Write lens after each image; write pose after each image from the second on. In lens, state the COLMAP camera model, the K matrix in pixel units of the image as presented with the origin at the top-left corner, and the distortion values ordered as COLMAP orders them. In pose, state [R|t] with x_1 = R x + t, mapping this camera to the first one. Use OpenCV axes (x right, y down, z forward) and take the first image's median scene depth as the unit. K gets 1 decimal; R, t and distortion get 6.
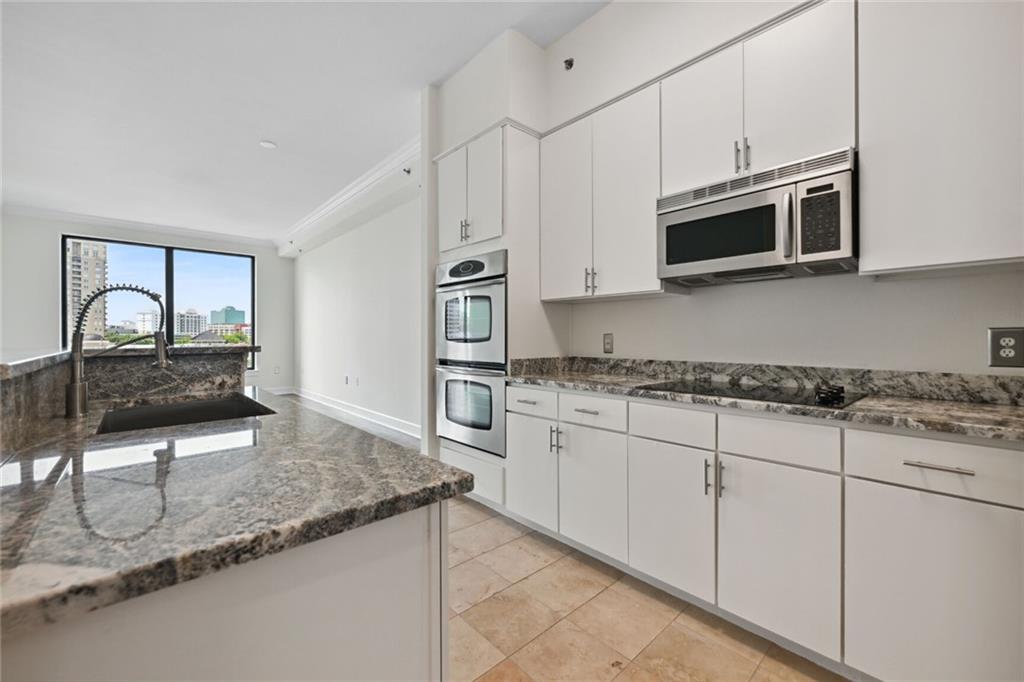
lens RADIAL K [[419.1, 0, 512.0], [0, 419.1, 341.0], [0, 0, 1]] dist [0.000669, 0.000300]
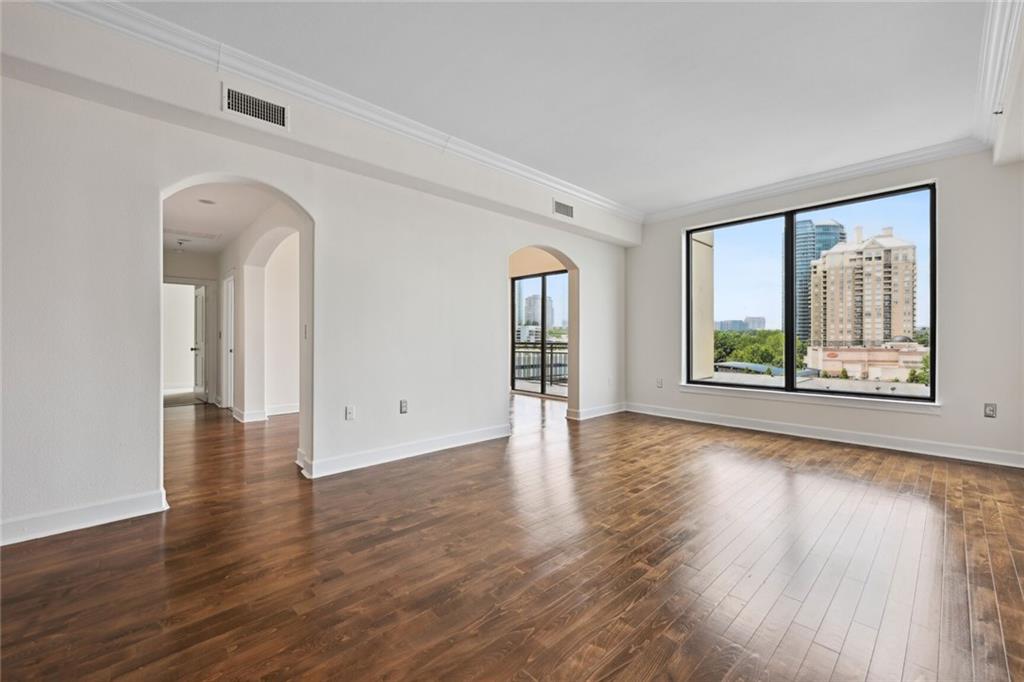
lens RADIAL K [[419.1, 0, 512.0], [0, 419.1, 341.0], [0, 0, 1]] dist [0.000669, 0.000300]
pose [[0.030851, 0.004732, -0.999513, -0.124088], [-0.009171, 0.999948, 0.004450, -0.005179], [0.999482, 0.009030, 0.030893, 0.512044]]
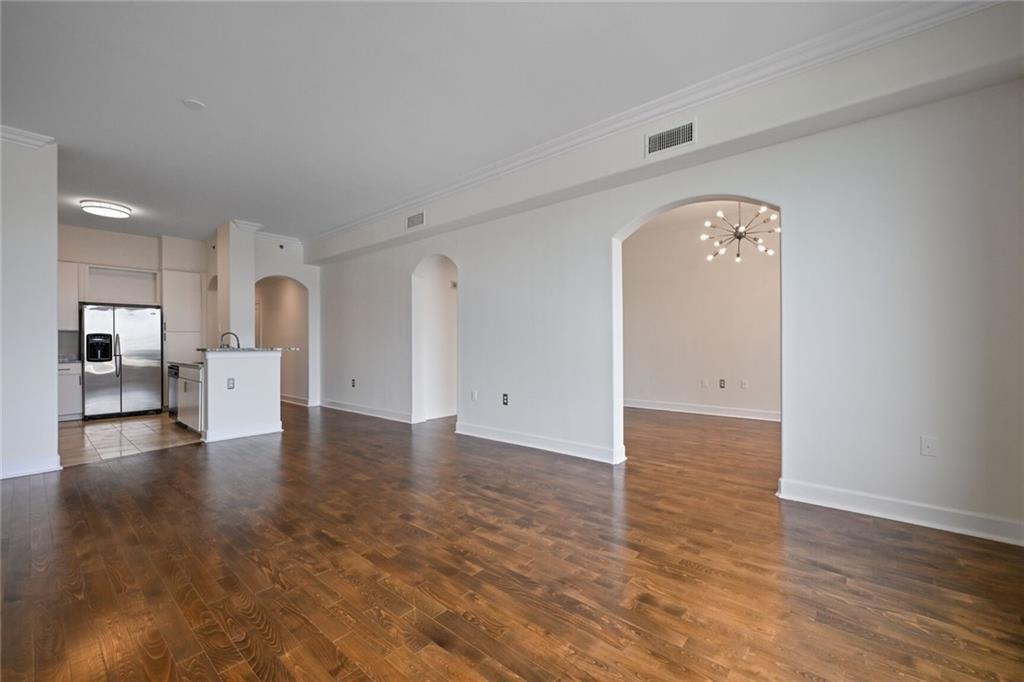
lens RADIAL K [[419.1, 0, 512.0], [0, 419.1, 341.0], [0, 0, 1]] dist [0.000669, 0.000300]
pose [[-0.991281, 0.005660, -0.131643, -0.602863], [0.005114, 0.999977, 0.004484, -0.010047], [0.131665, 0.003772, -0.991287, 1.047760]]
